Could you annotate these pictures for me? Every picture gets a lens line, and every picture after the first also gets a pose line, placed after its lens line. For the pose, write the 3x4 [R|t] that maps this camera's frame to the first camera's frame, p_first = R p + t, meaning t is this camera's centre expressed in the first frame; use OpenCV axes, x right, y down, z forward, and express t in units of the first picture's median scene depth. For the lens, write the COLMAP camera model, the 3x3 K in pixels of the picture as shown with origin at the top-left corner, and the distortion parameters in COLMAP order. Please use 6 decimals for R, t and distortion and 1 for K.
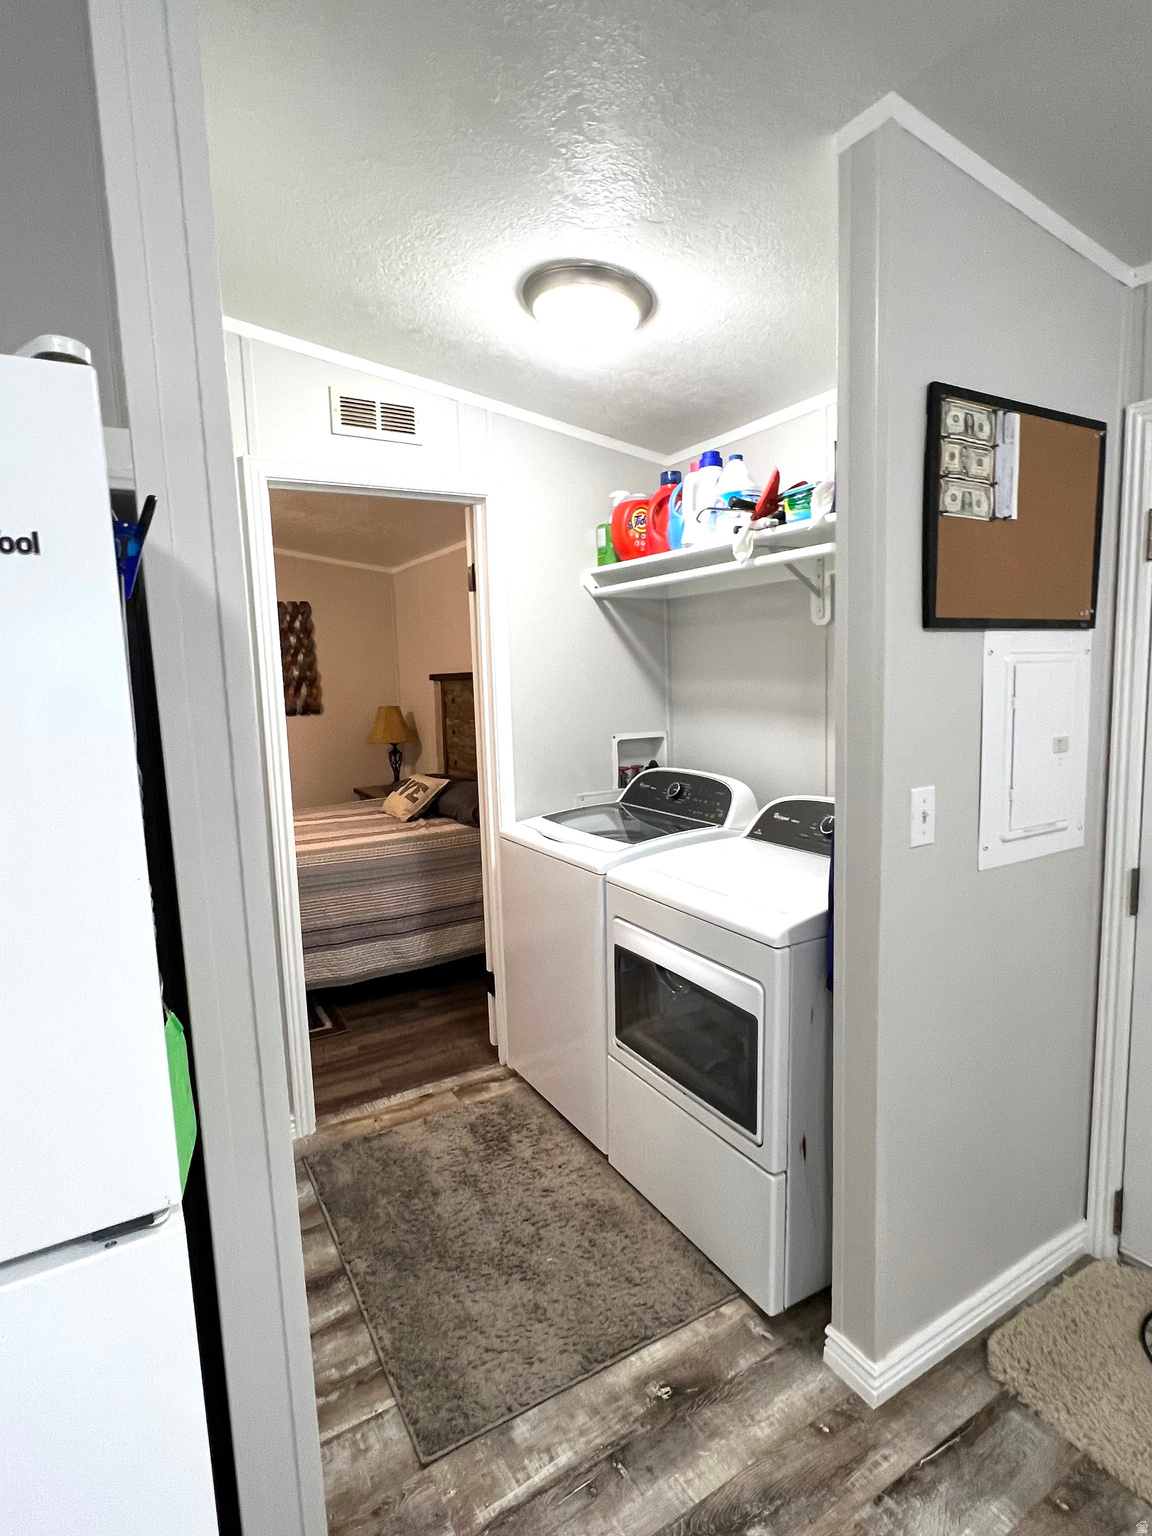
lens RADIAL K [[797.5, 0, 576.3], [0, 797.5, 768.8], [0, 0, 1]] dist [0.001712, 0.000112]
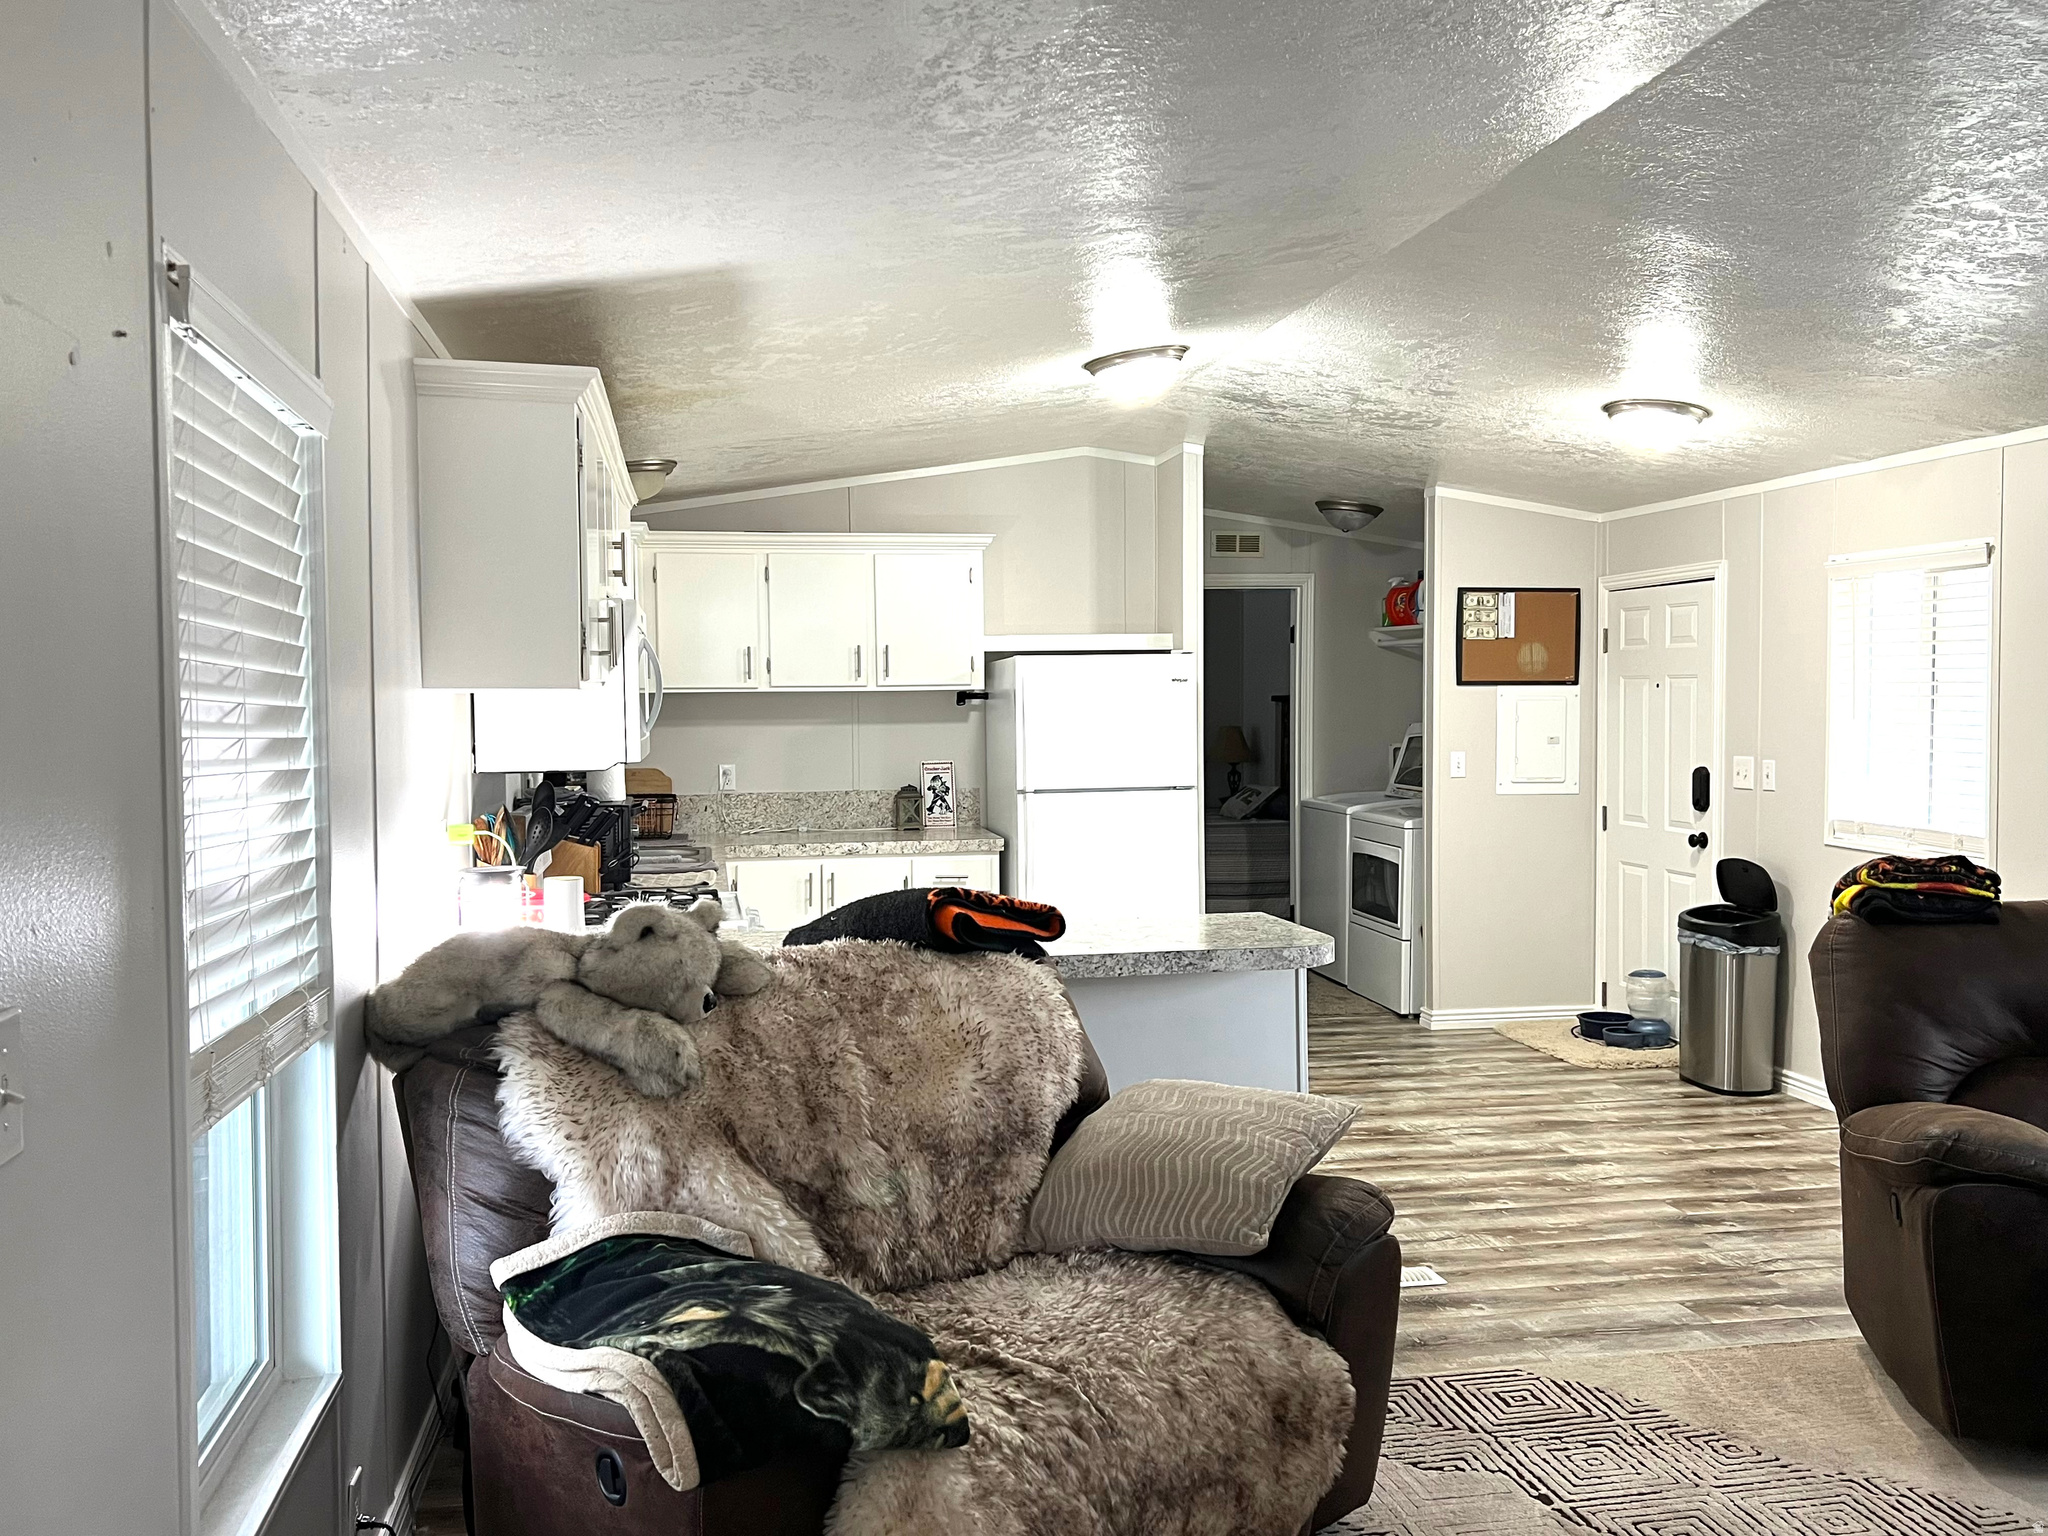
lens RADIAL K [[1733.7, 0, 1021.9], [0, 1733.7, 769.0], [0, 0, 1]] dist [0.001780, 0.000498]
pose [[0.941126, 0.036082, -0.336124, 0.823282], [-0.060648, 0.996177, -0.062874, 0.410863], [0.332570, 0.079557, 0.939717, -3.681201]]
